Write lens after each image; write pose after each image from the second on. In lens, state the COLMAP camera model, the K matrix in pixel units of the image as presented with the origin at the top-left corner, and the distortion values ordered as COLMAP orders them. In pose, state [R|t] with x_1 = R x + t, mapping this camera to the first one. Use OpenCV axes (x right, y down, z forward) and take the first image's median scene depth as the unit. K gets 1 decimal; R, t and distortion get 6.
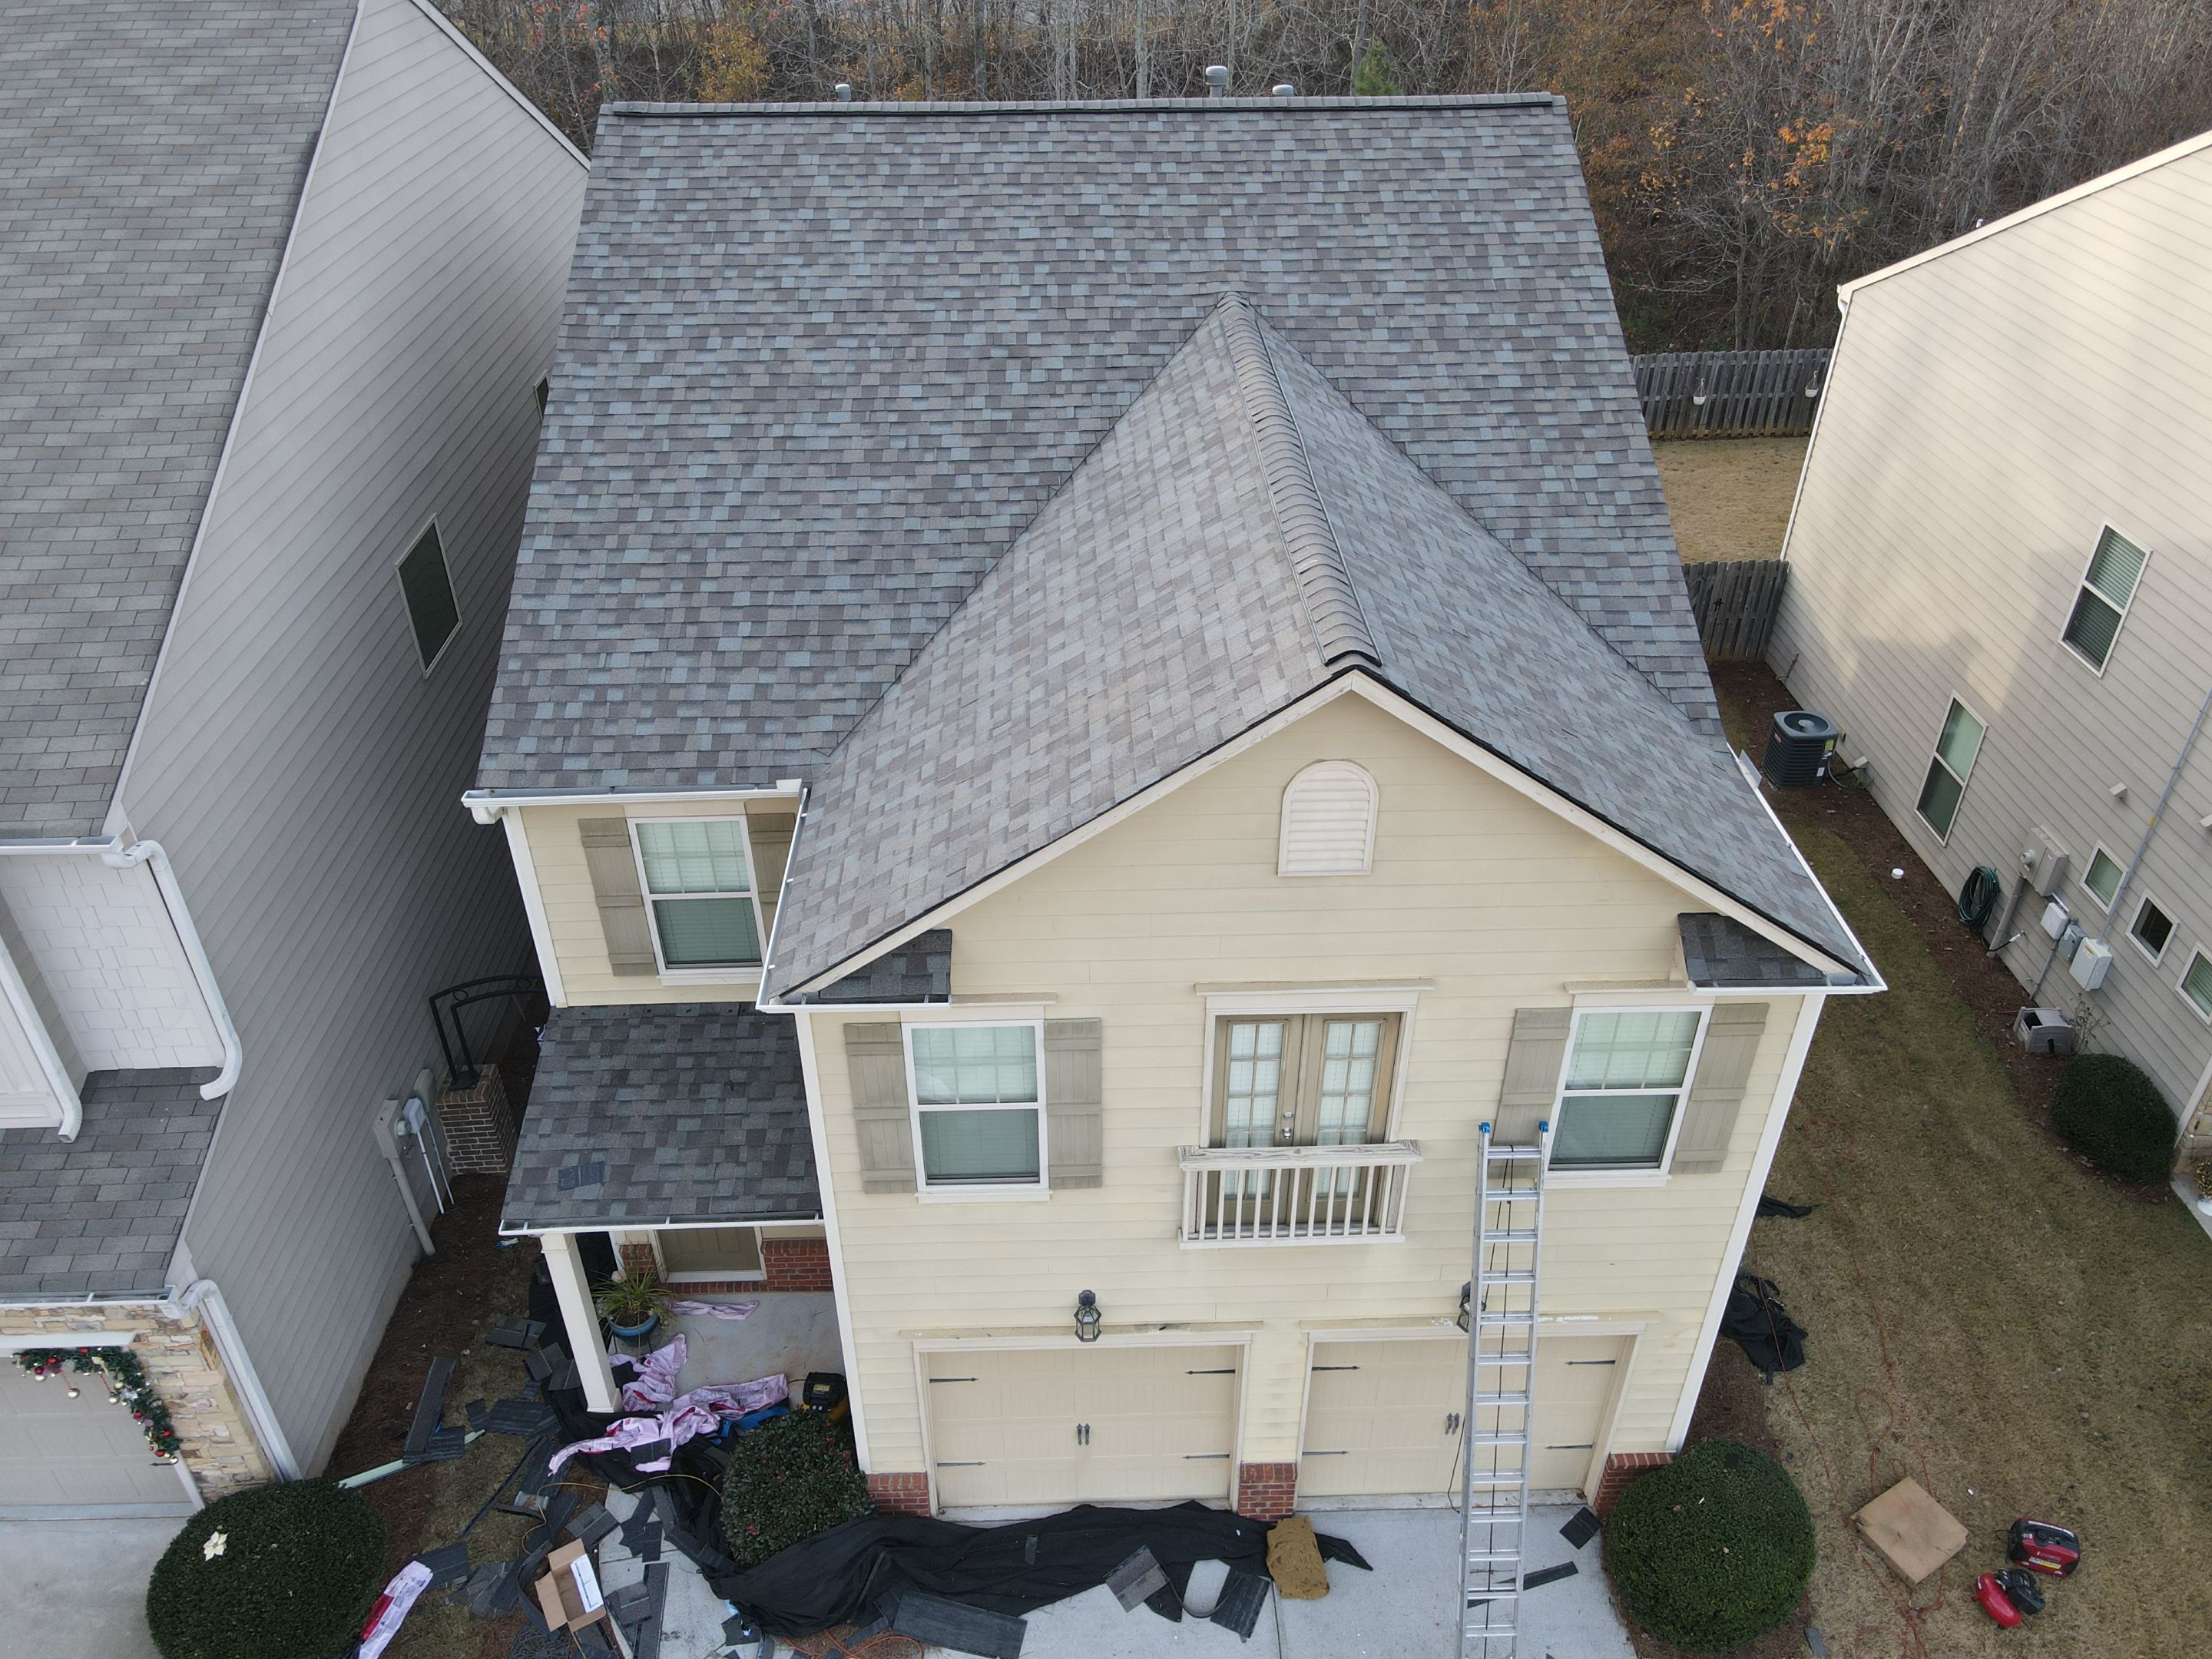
lens RADIAL K [[1620.8, 0, 1104.9], [0, 1620.8, 835.5], [0, 0, 1]] dist [0.008901, 0.010807]
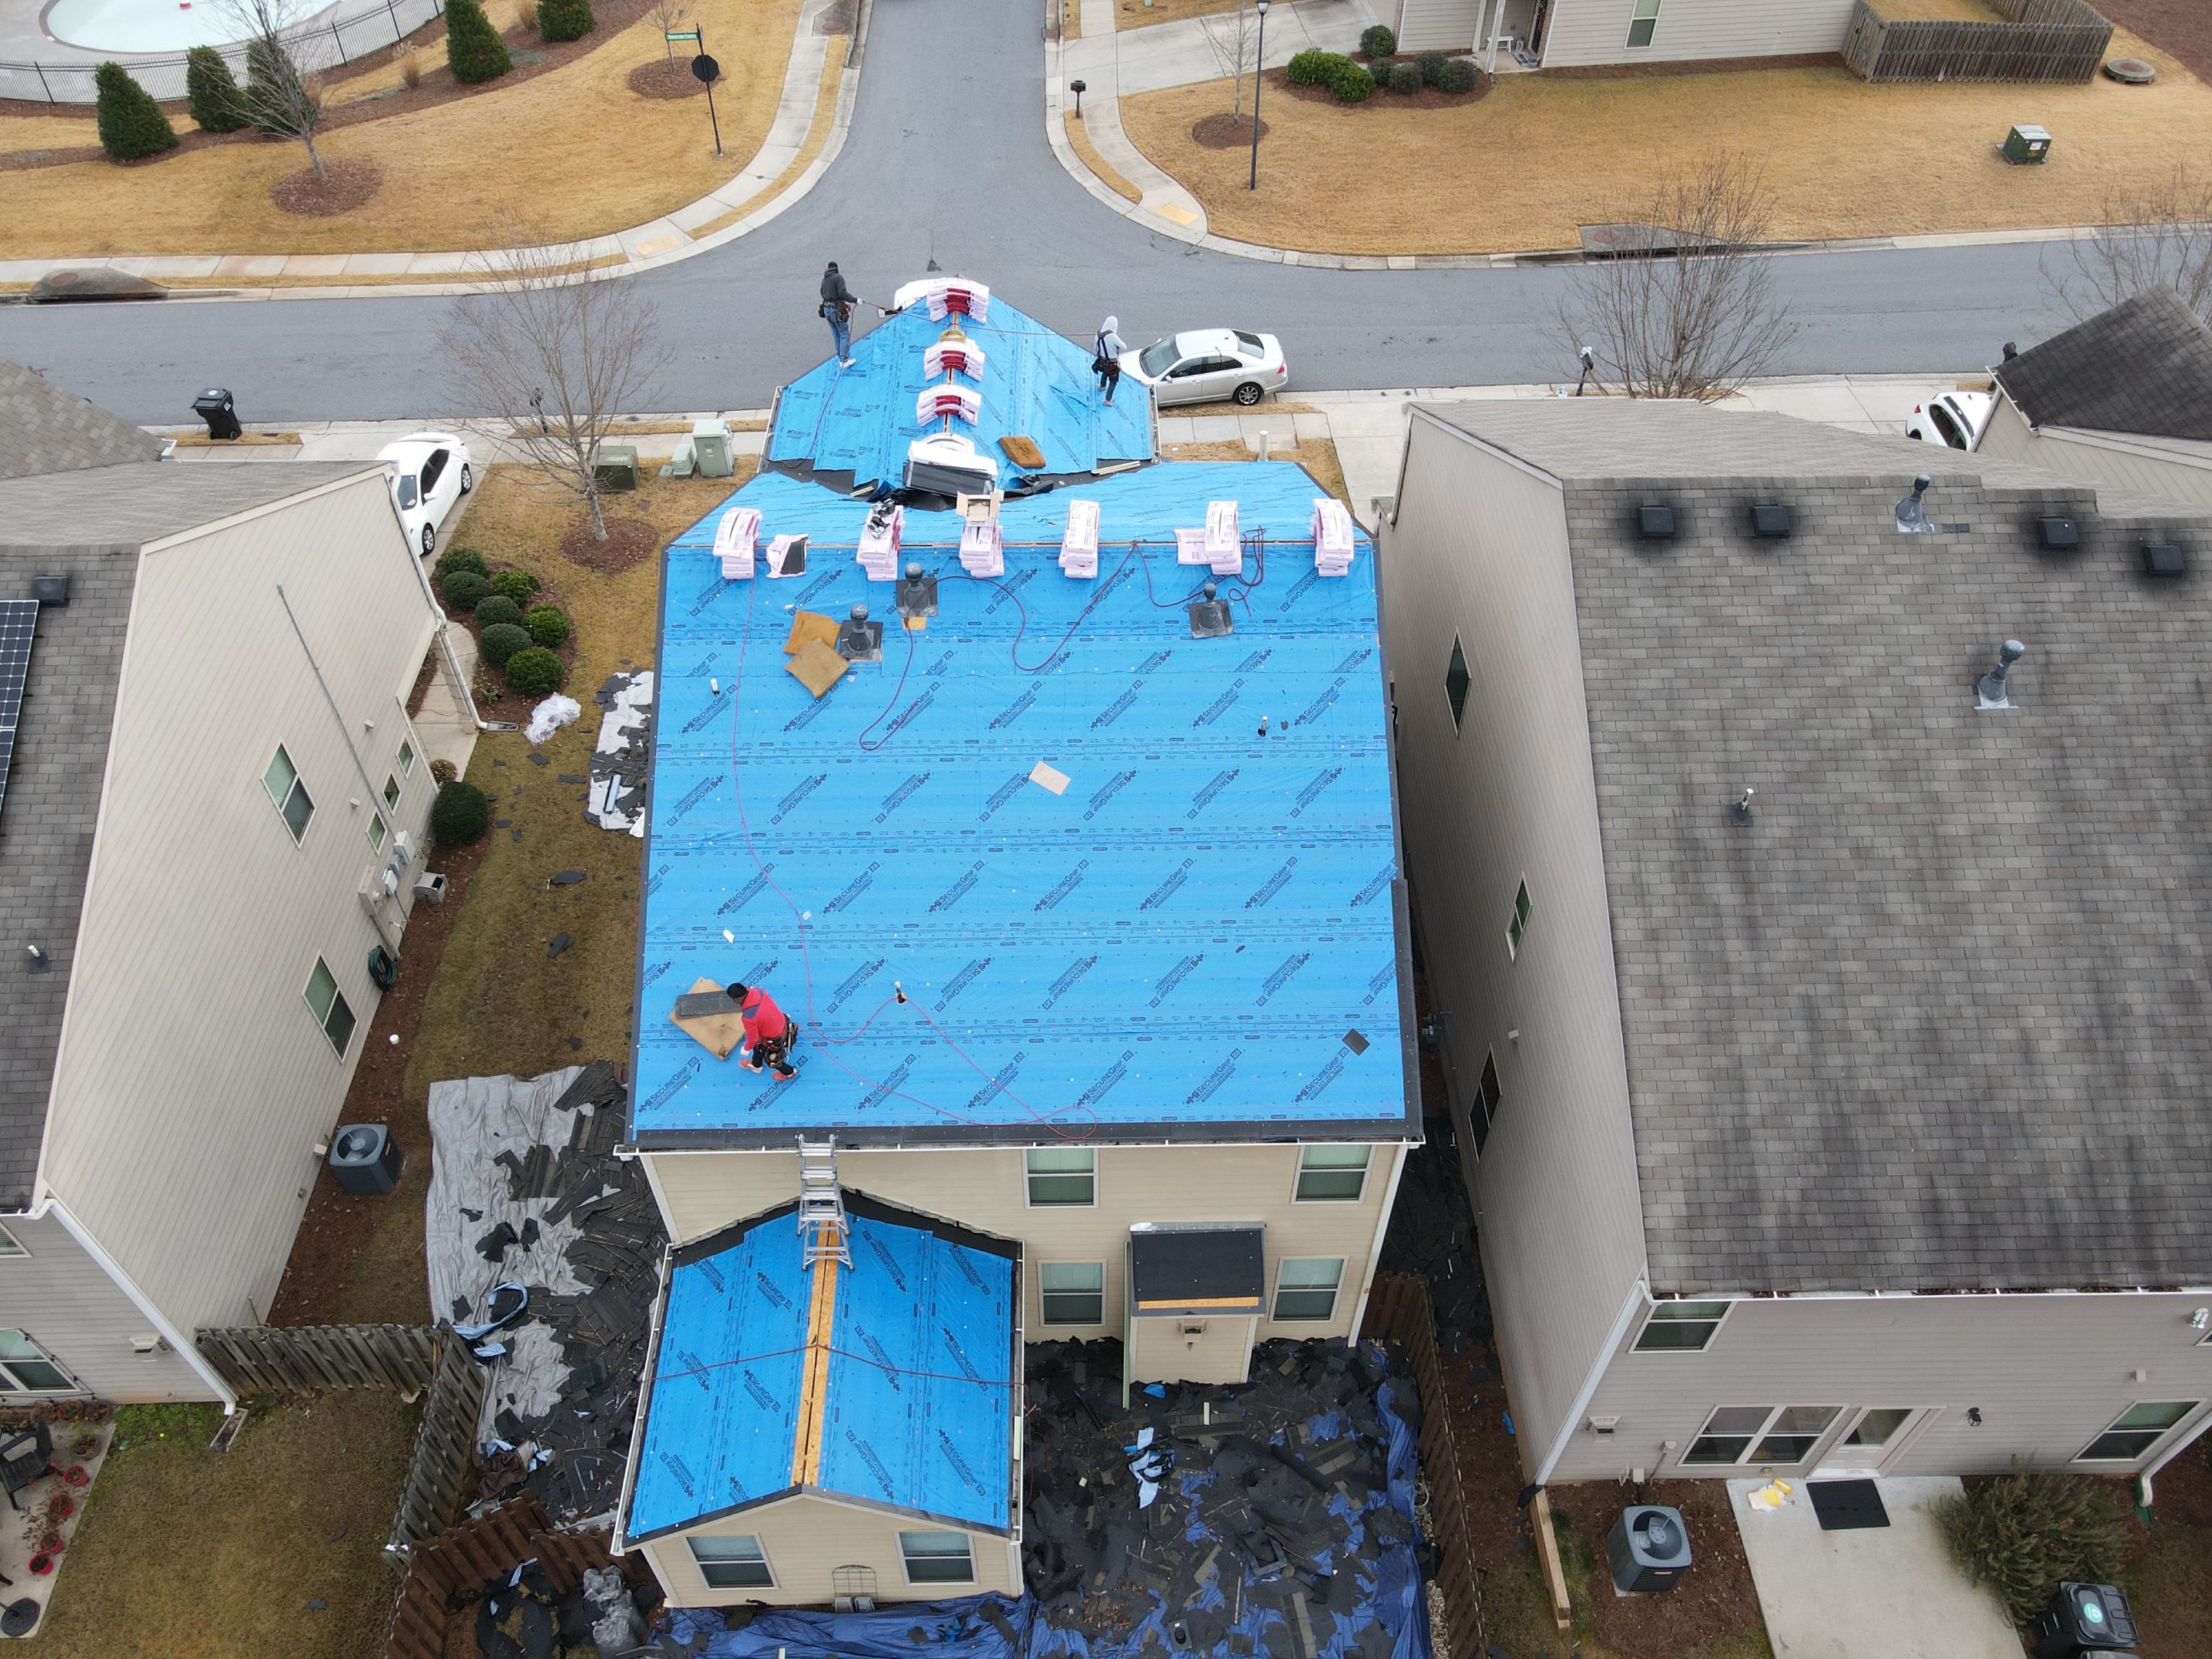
lens RADIAL K [[1620.8, 0, 1102.0], [0, 1620.8, 835.5], [0, 0, 1]] dist [0.008901, 0.010807]
pose [[-0.999952, -0.009256, 0.003288, -0.099896], [0.001805, 0.155896, 0.987772, -2.051573], [-0.009655, 0.987730, -0.155871, 1.715297]]
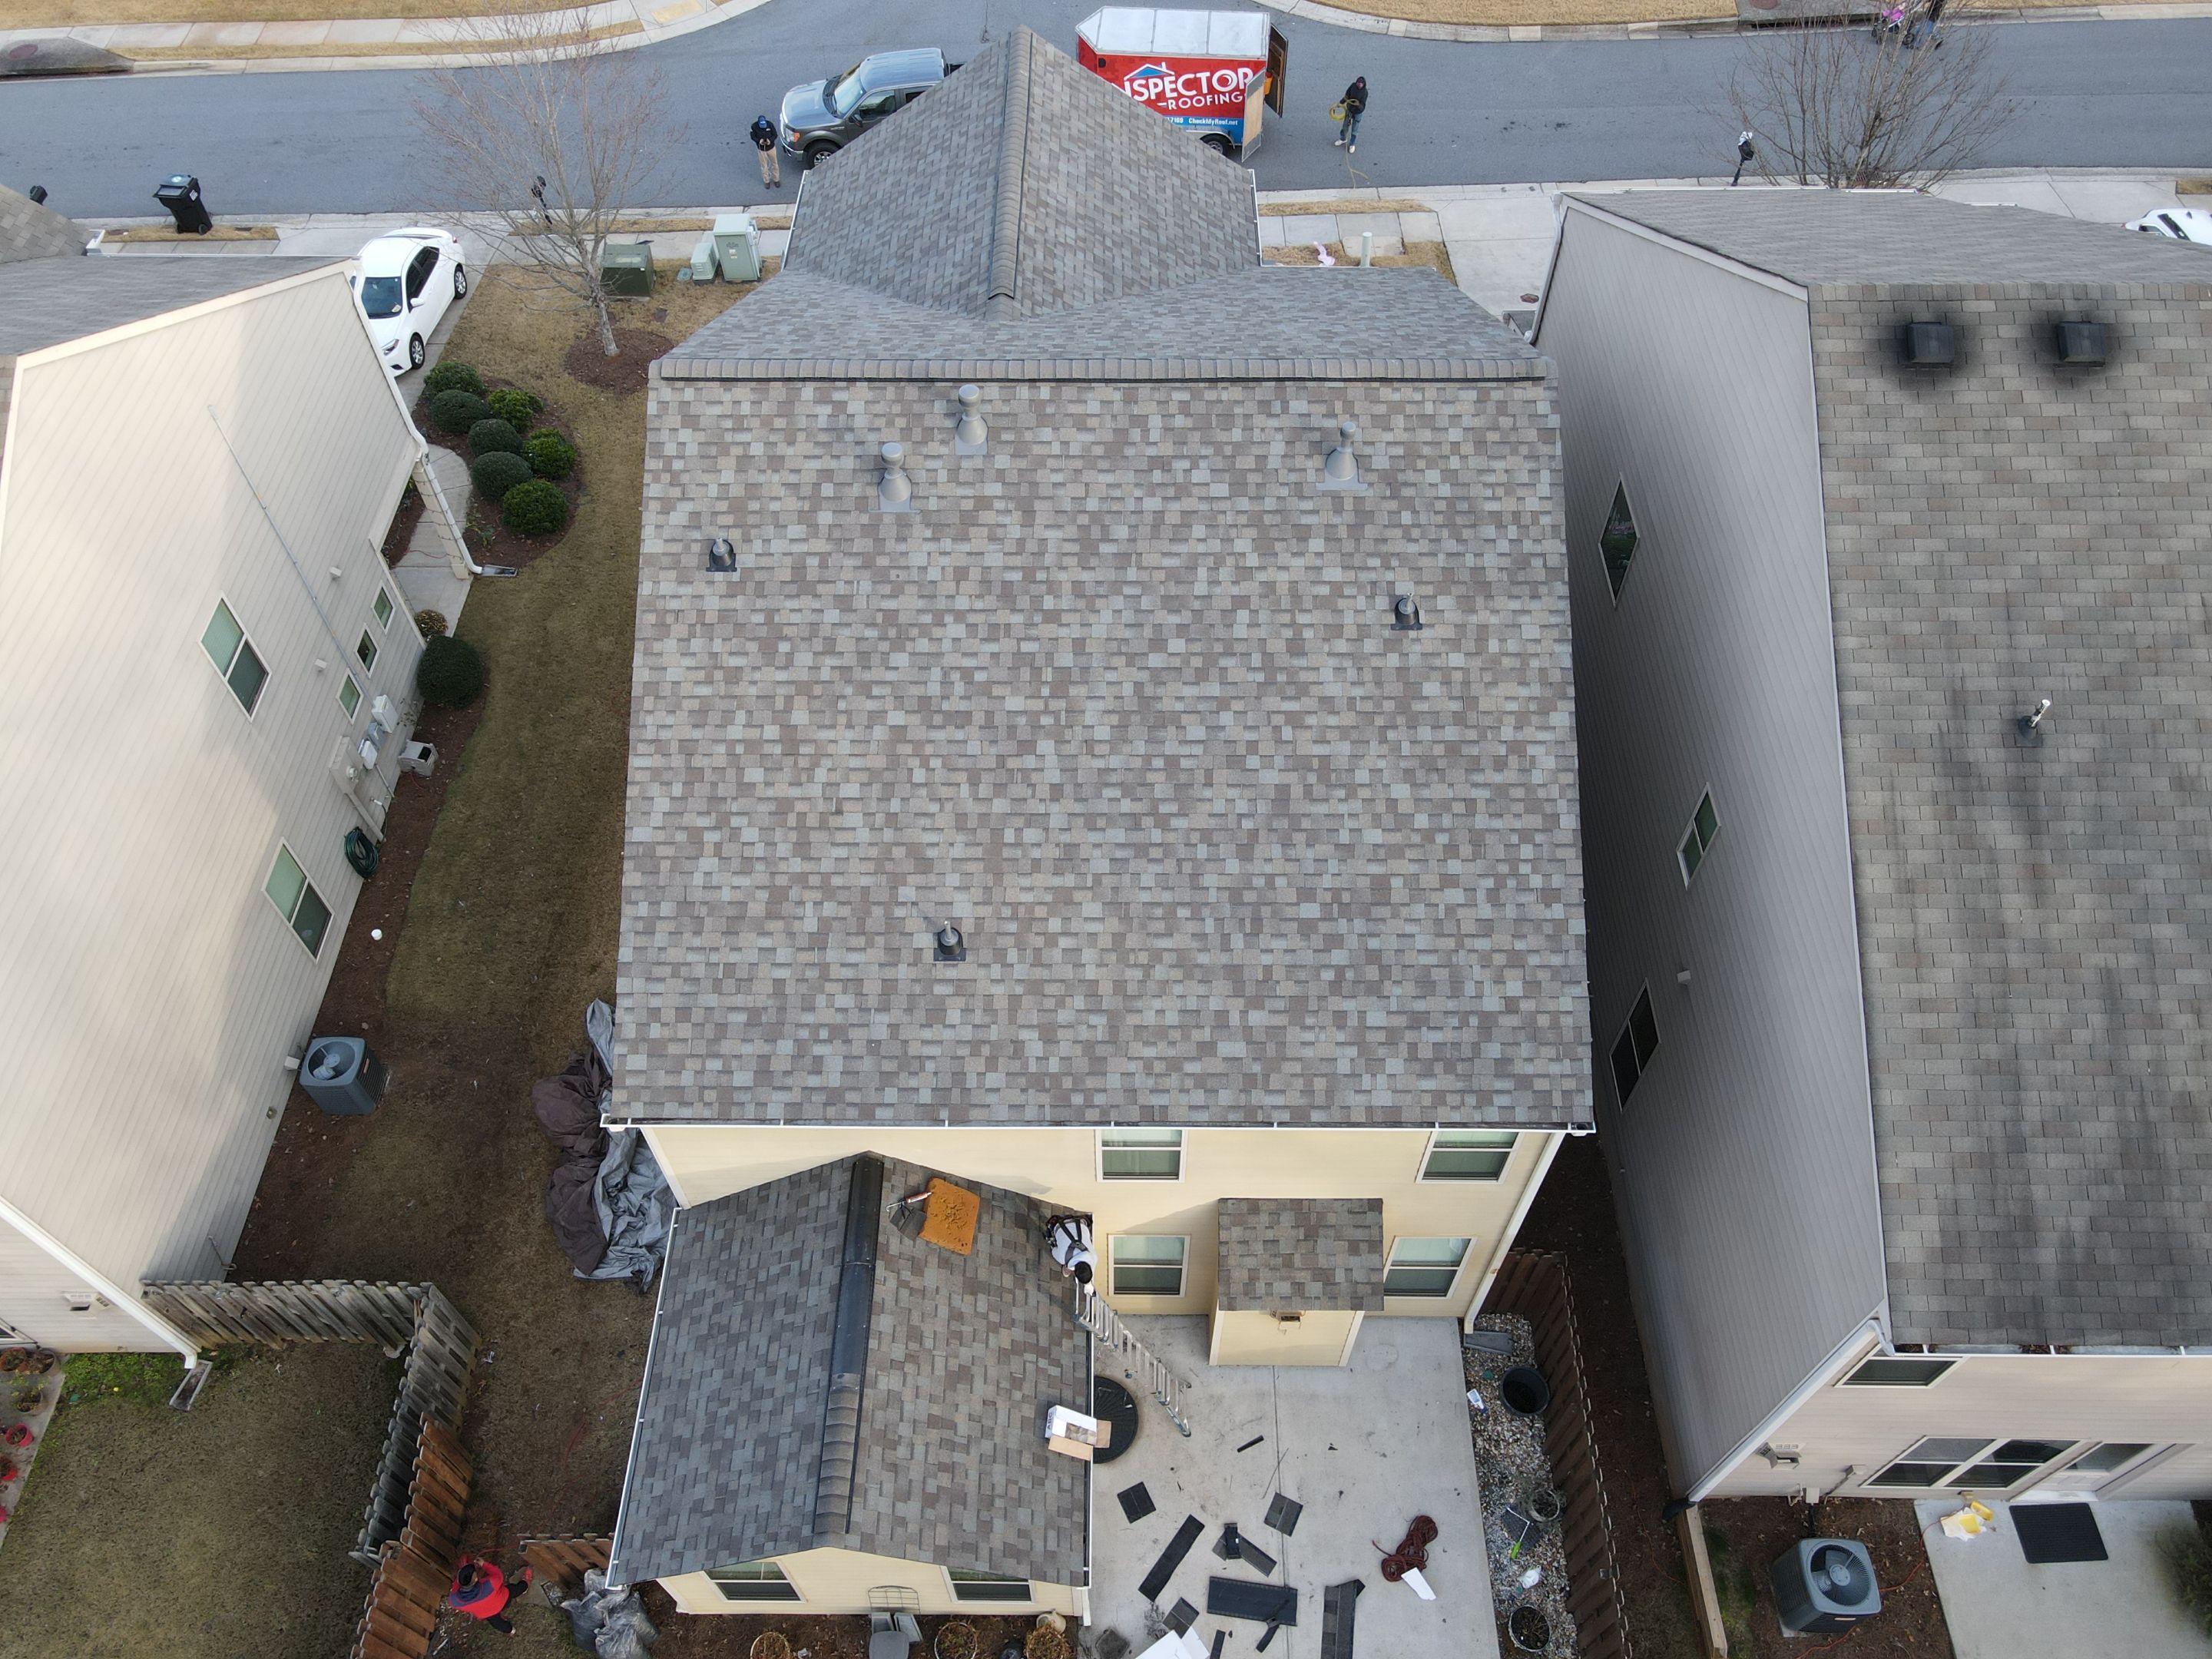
lens RADIAL K [[1620.8, 0, 1102.7], [0, 1620.8, 837.3], [0, 0, 1]] dist [0.008901, 0.010807]
pose [[-0.999228, -0.025940, 0.029517, -0.060602], [0.028220, 0.049024, 0.998399, -1.773172], [-0.027346, 0.998461, -0.048254, 1.614147]]
